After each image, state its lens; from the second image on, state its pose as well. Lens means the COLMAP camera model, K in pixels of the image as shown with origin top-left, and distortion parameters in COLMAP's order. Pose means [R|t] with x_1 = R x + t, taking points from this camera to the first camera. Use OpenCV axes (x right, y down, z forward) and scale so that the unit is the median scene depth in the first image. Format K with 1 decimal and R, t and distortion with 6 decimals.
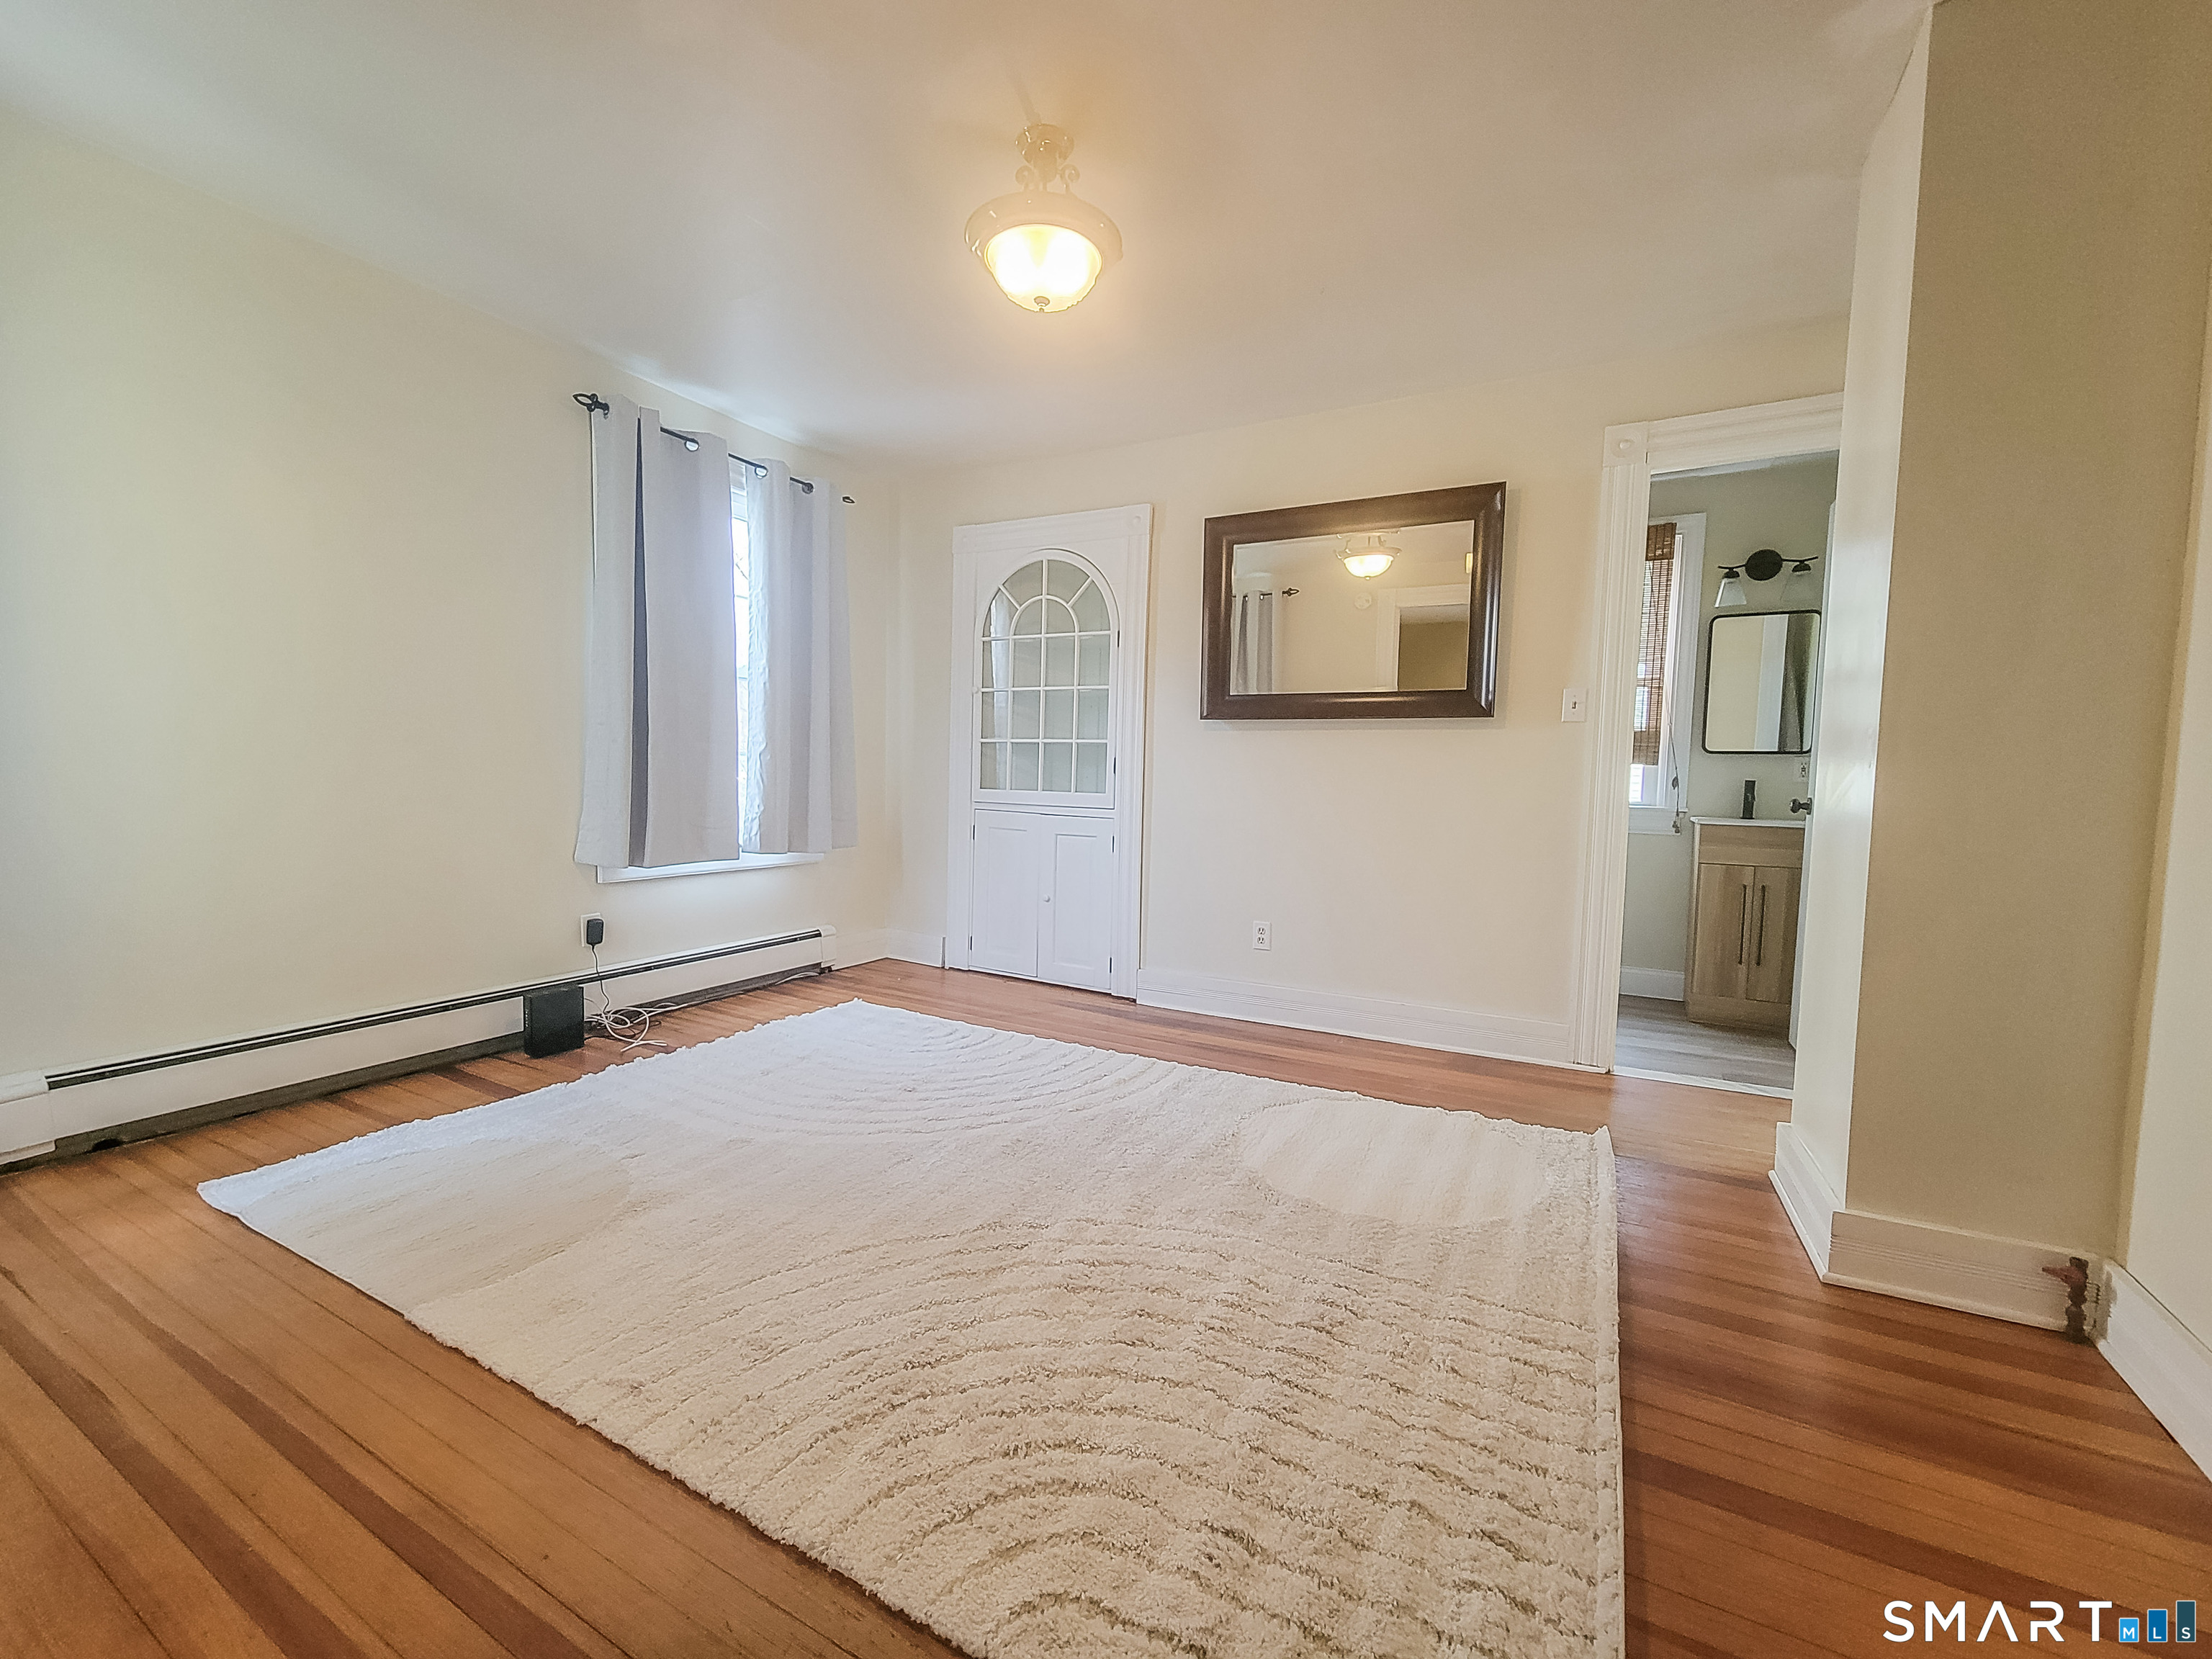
lens RADIAL K [[893.9, 0, 1114.4], [0, 893.9, 832.0], [0, 0, 1]] dist [0.003139, 0.000254]
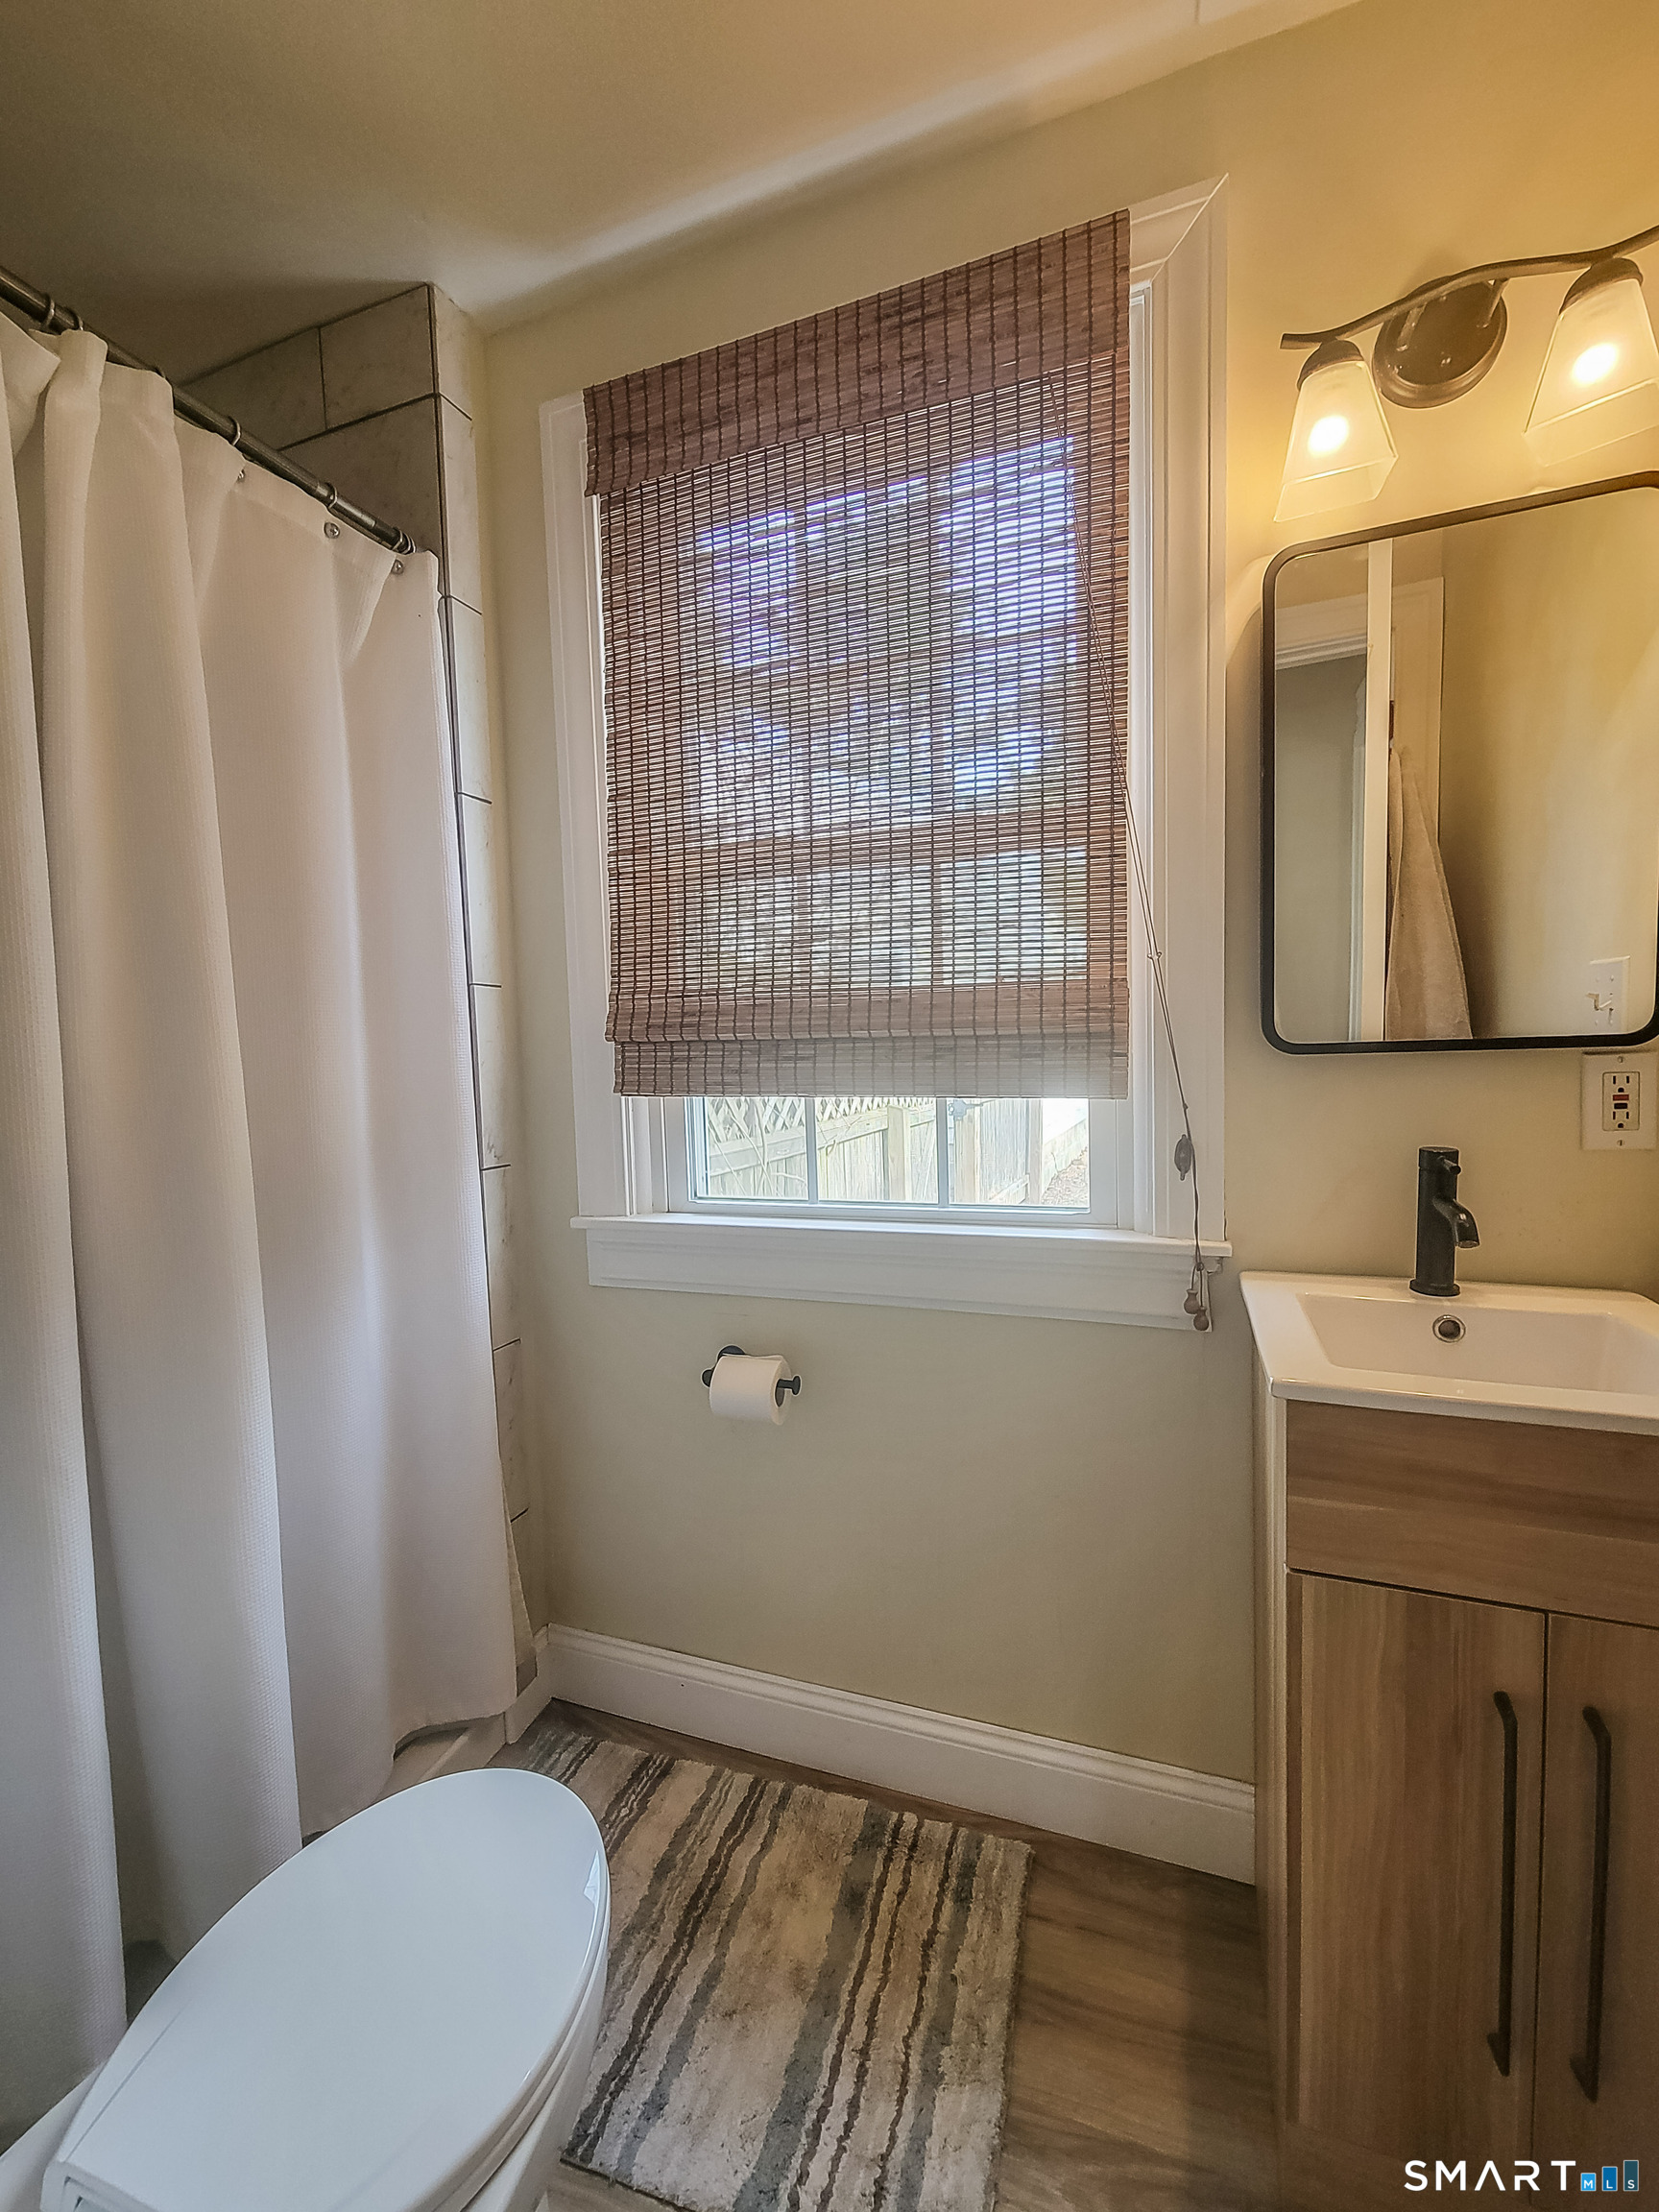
lens RADIAL K [[893.9, 0, 829.5], [0, 893.9, 1106.0], [0, 0, 1]] dist [0.003139, 0.000254]
pose [[0.988919, -0.062961, 0.134441, 0.484296], [0.063218, 0.997997, 0.002361, -0.080415], [-0.134321, 0.006165, 0.990919, 0.743406]]
